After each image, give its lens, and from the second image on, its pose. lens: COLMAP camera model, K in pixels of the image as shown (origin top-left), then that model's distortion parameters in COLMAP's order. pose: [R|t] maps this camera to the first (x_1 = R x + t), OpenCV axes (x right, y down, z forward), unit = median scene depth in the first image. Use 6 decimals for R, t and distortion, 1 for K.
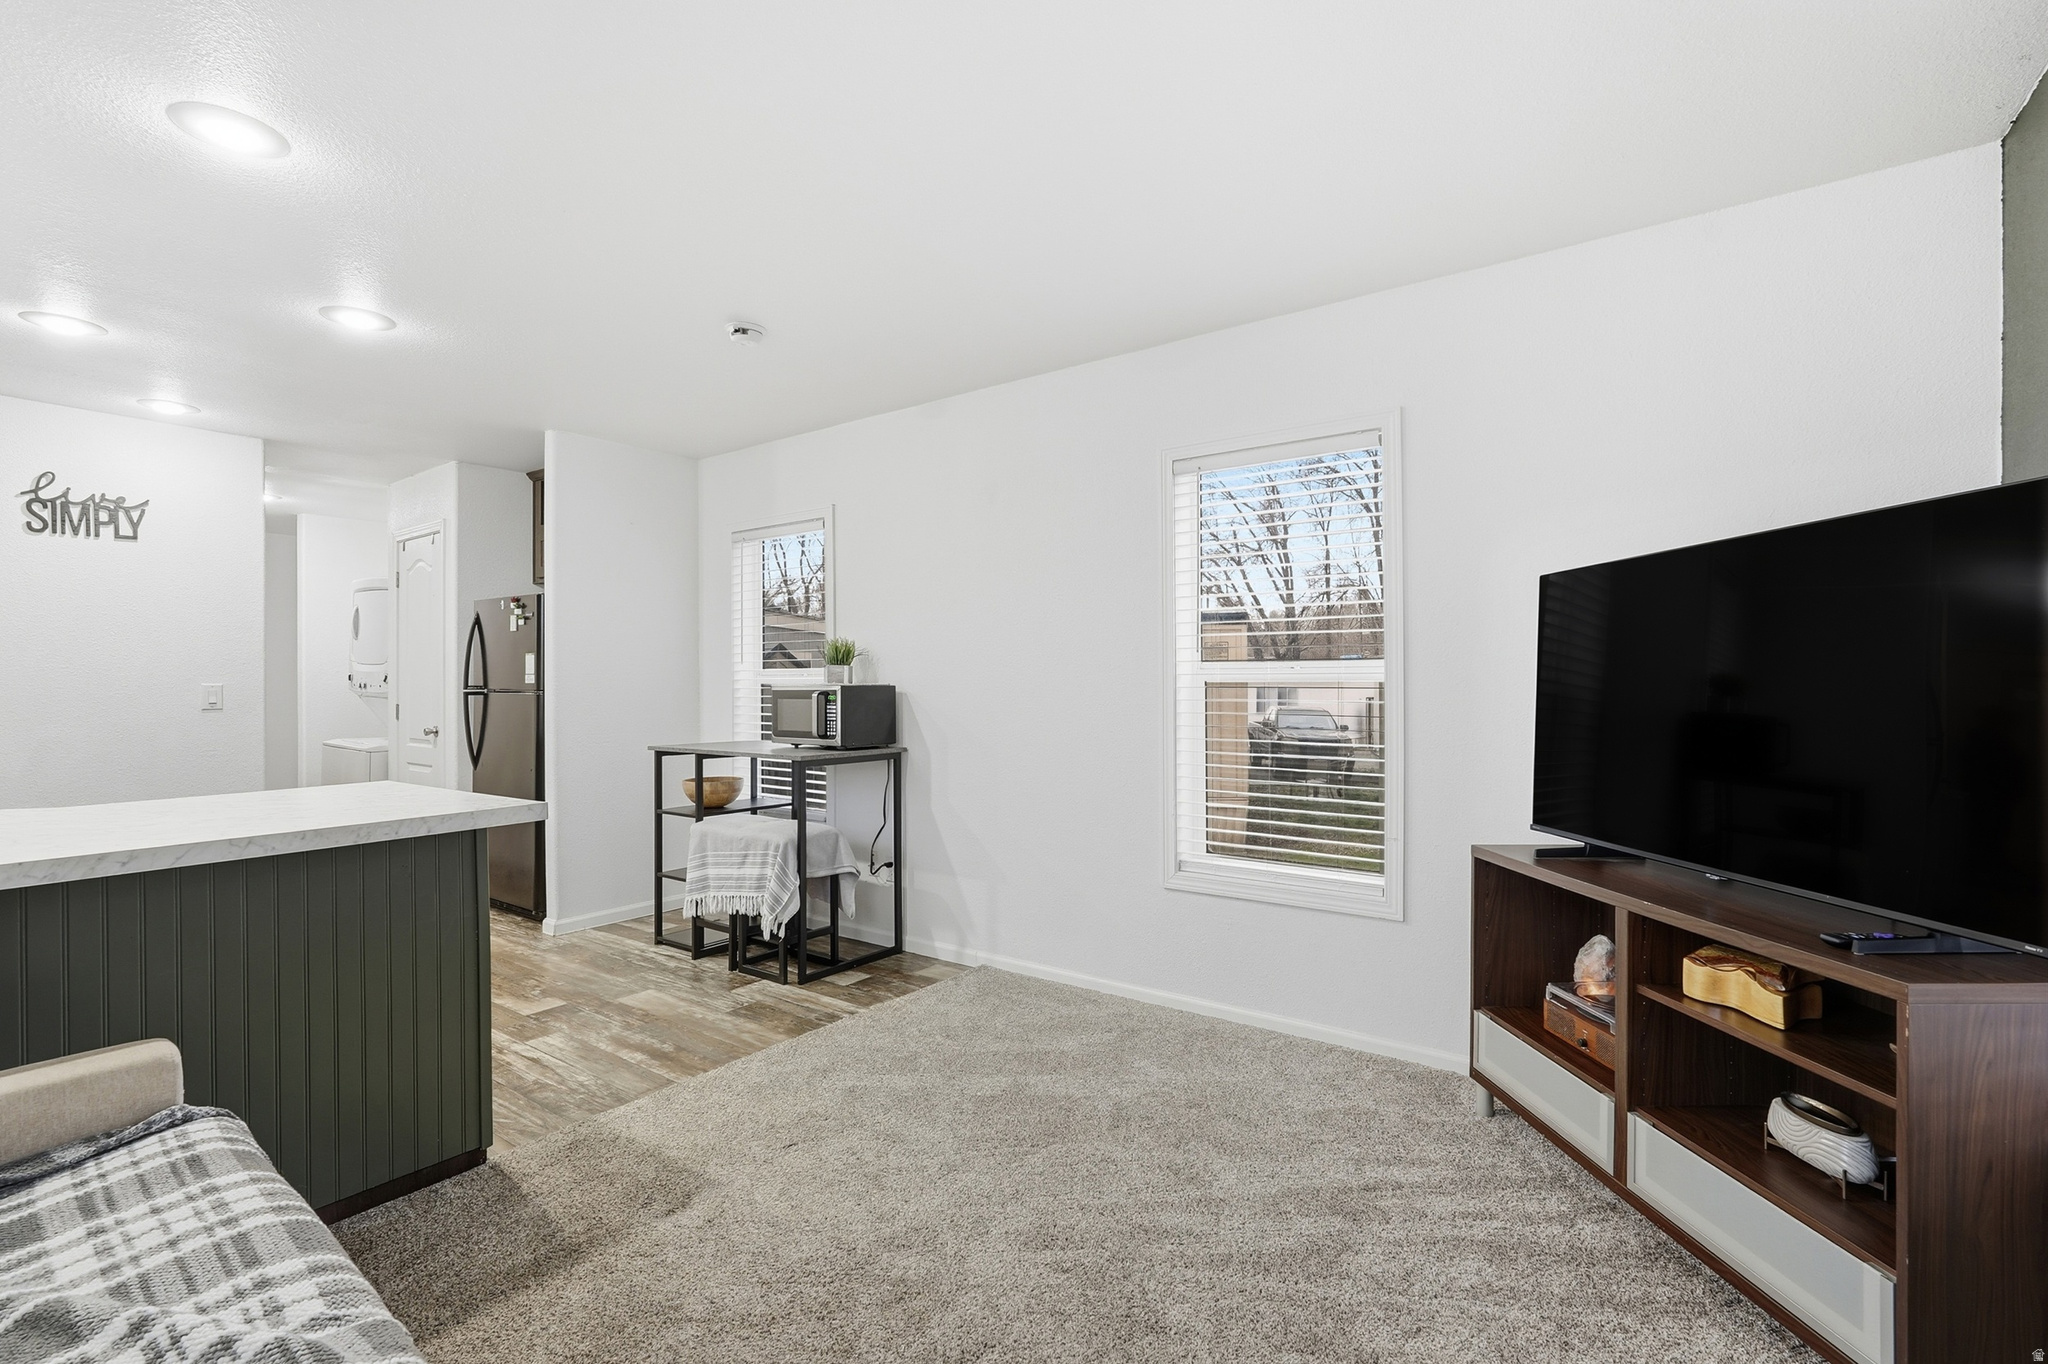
lens RADIAL K [[917.6, 0, 1030.9], [0, 917.6, 683.1], [0, 0, 1]] dist [-0.003693, 0.003215]
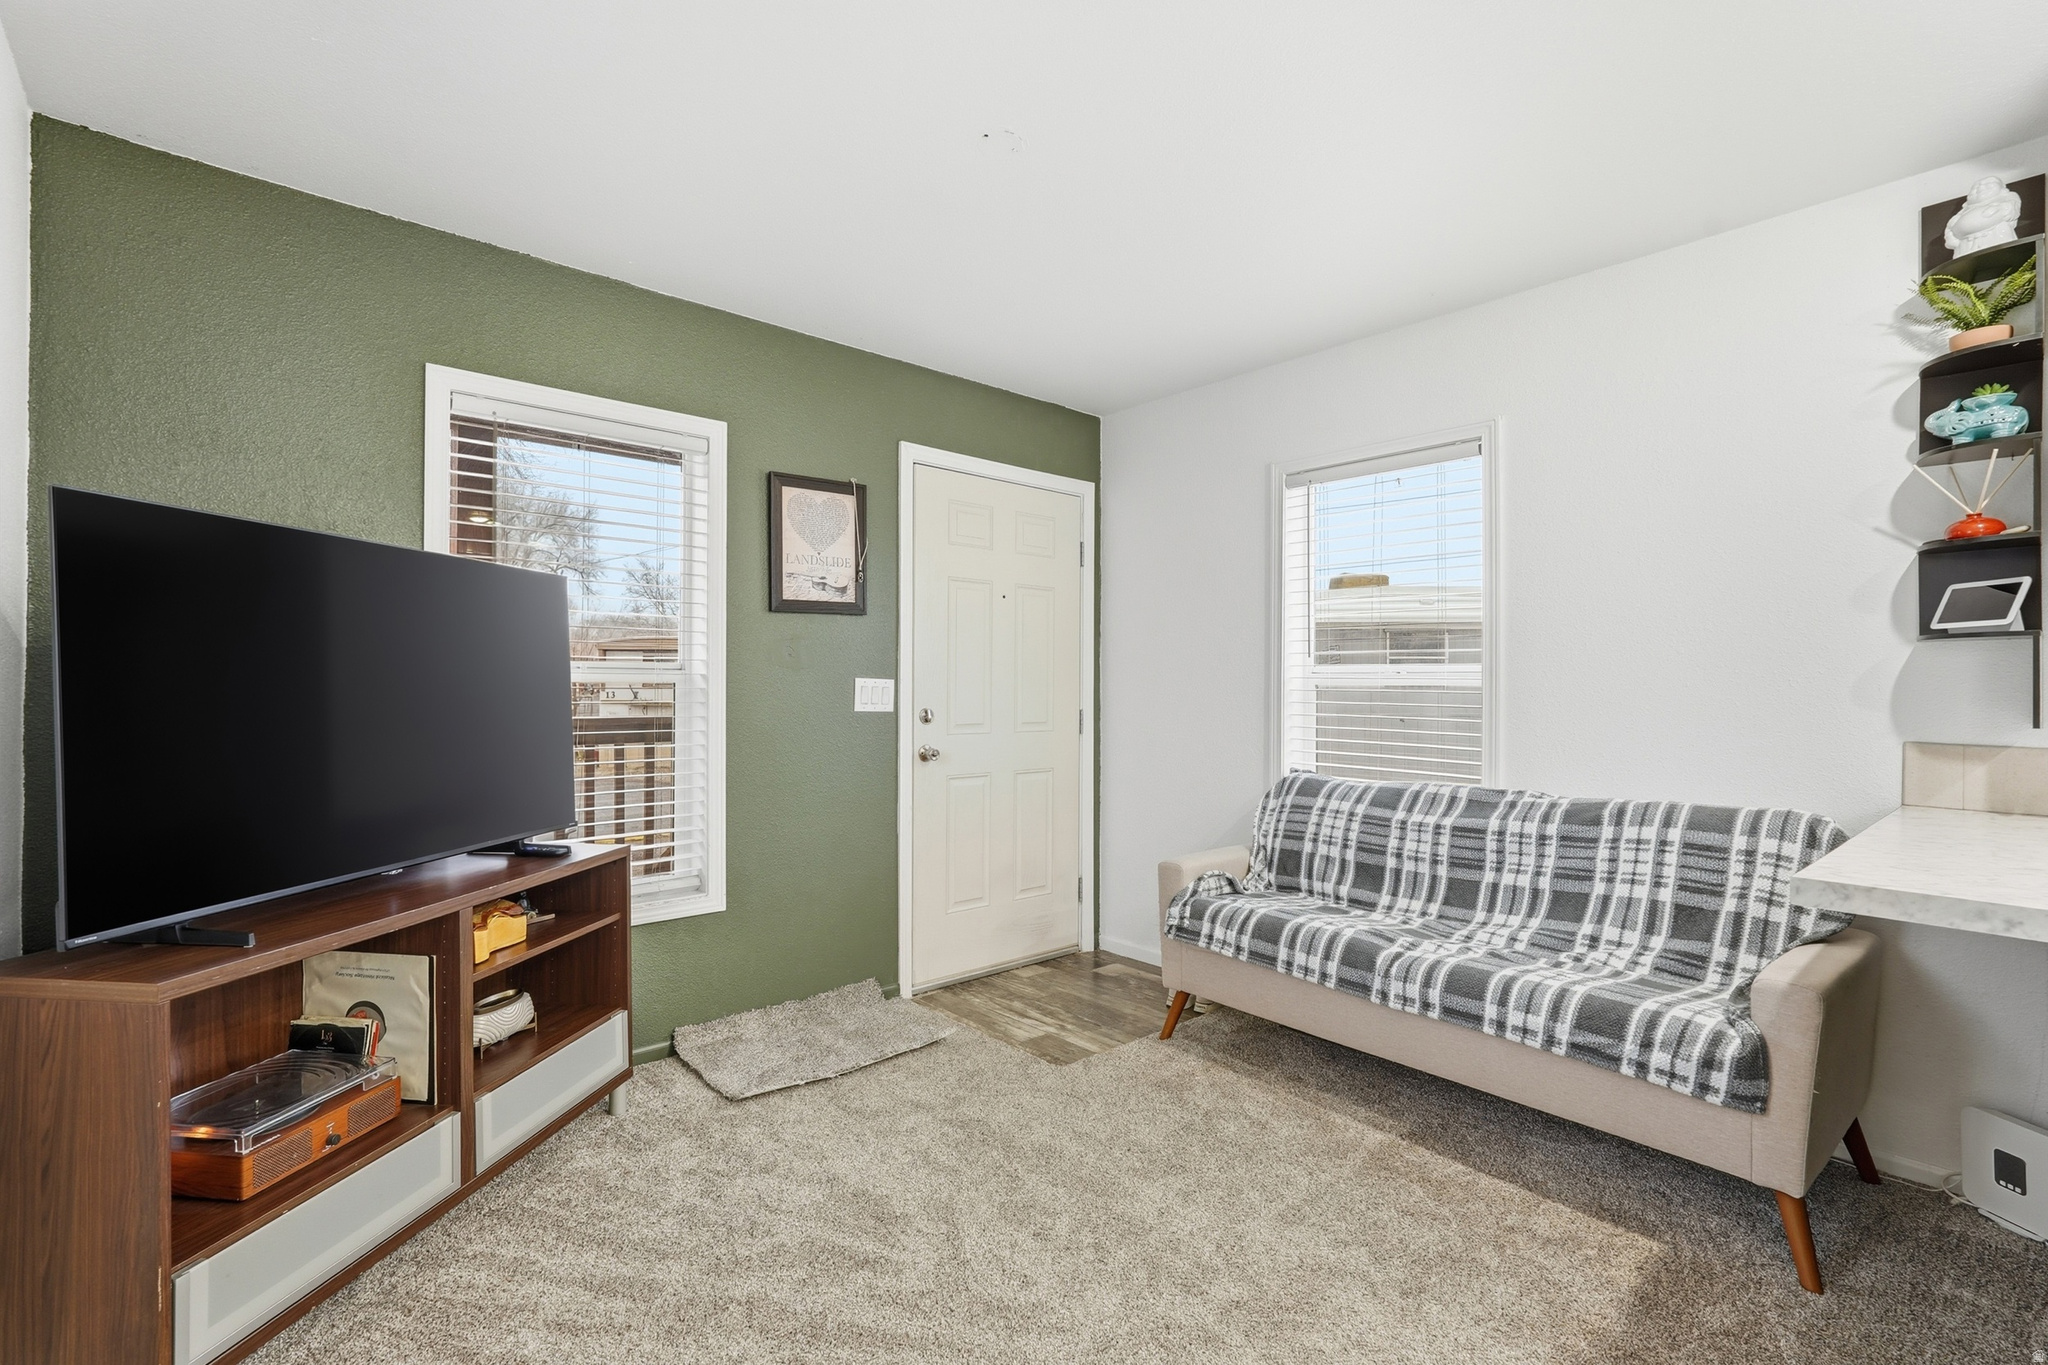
lens RADIAL K [[917.6, 0, 1017.1], [0, 917.6, 645.8], [0, 0, 1]] dist [-0.003693, 0.003215]
pose [[-0.973052, -0.012172, 0.230265, -0.074848], [-0.021824, 0.998985, -0.039413, -0.008304], [-0.229552, -0.043376, -0.972329, 0.810020]]
